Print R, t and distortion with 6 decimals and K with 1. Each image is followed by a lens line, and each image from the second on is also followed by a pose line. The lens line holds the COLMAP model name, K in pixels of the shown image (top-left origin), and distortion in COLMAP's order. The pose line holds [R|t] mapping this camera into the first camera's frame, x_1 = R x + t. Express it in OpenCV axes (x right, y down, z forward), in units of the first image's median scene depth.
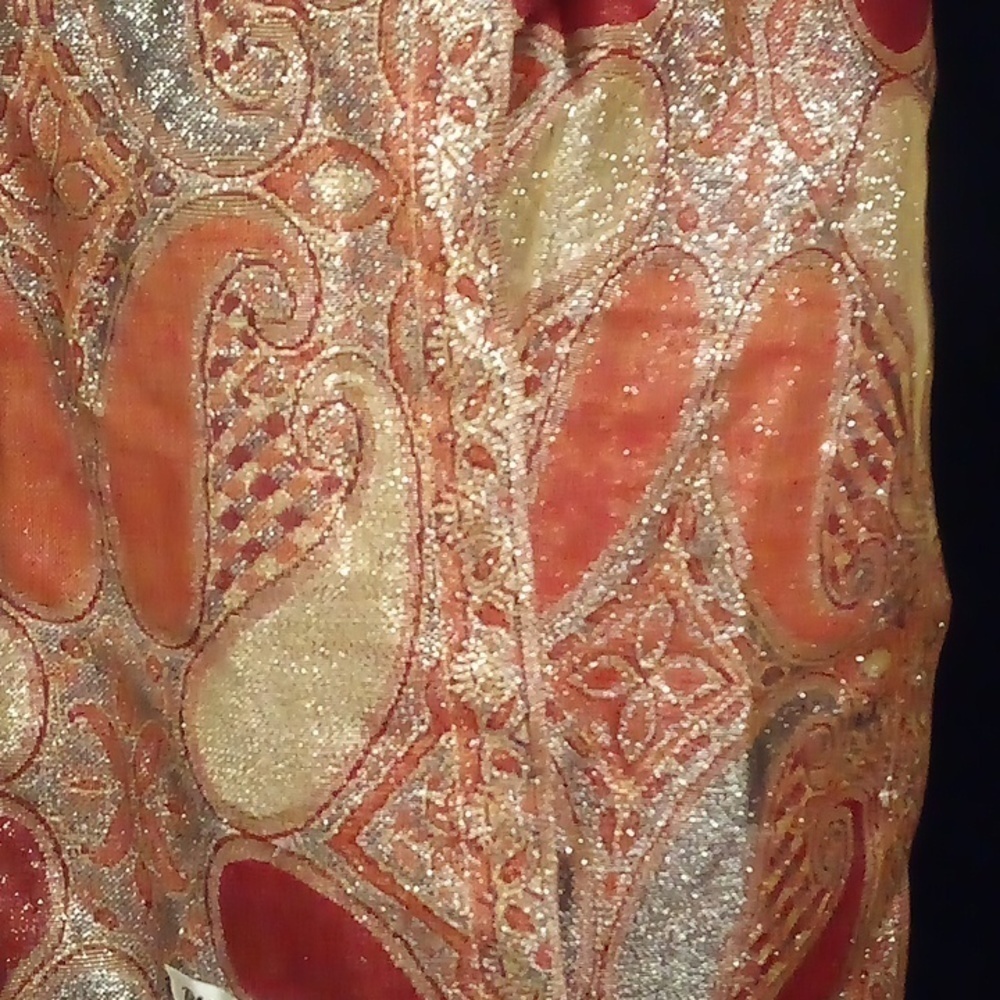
lens RADIAL K [[1730.1, 0, 503.7], [0, 1730.1, 503.7], [0, 0, 1]] dist [0.106950, 0.000000]
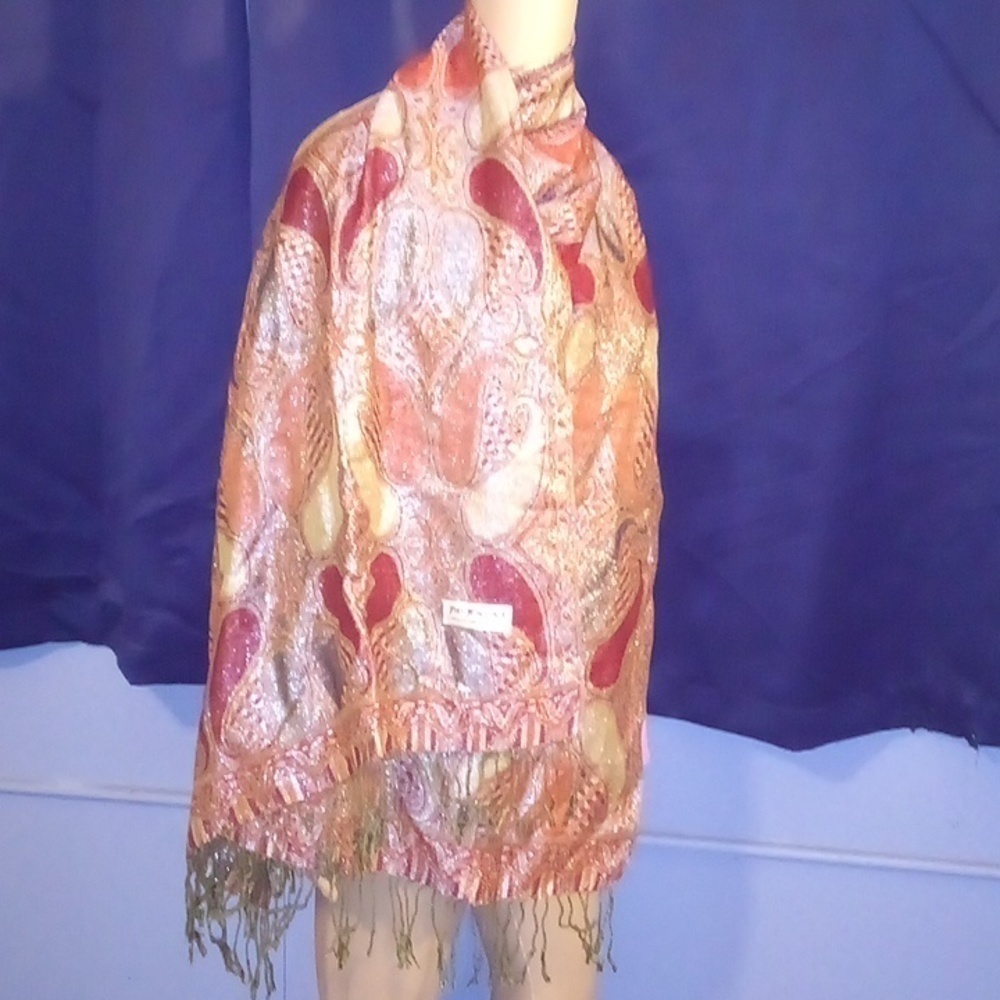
lens RADIAL K [[1730.1, 0, 502.3], [0, 1730.1, 499.4], [0, 0, 1]] dist [0.106950, 0.000000]
pose [[0.949797, 0.000858, 0.312866, -1.131620], [0.045690, 0.988895, -0.141418, 0.568164], [-0.309513, 0.148613, 0.939210, -2.050397]]
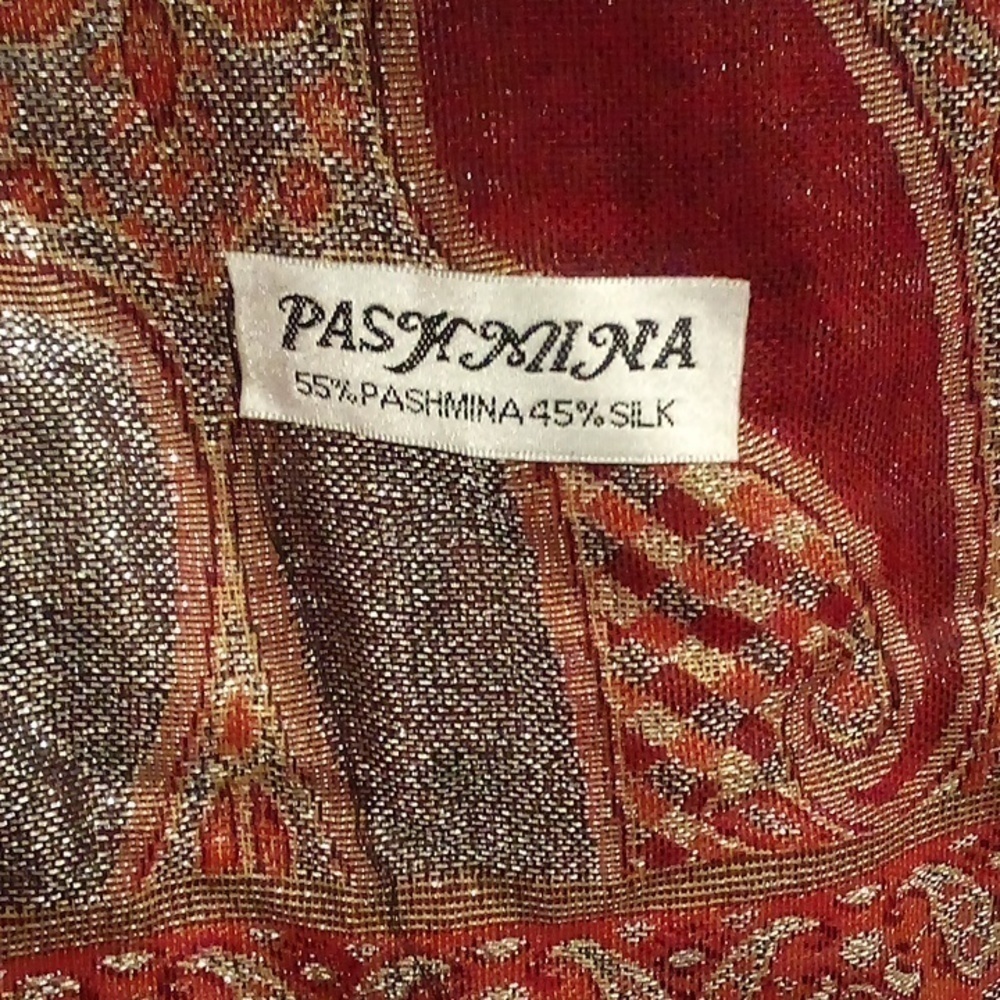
lens RADIAL K [[1730.1, 0, 504.7], [0, 1730.1, 500.3], [0, 0, 1]] dist [0.106950, 0.000000]
pose [[0.926461, -0.105273, 0.361369, -0.312969], [0.090030, 0.994201, 0.058812, 0.330672], [-0.365464, -0.021953, 0.930566, 0.654652]]
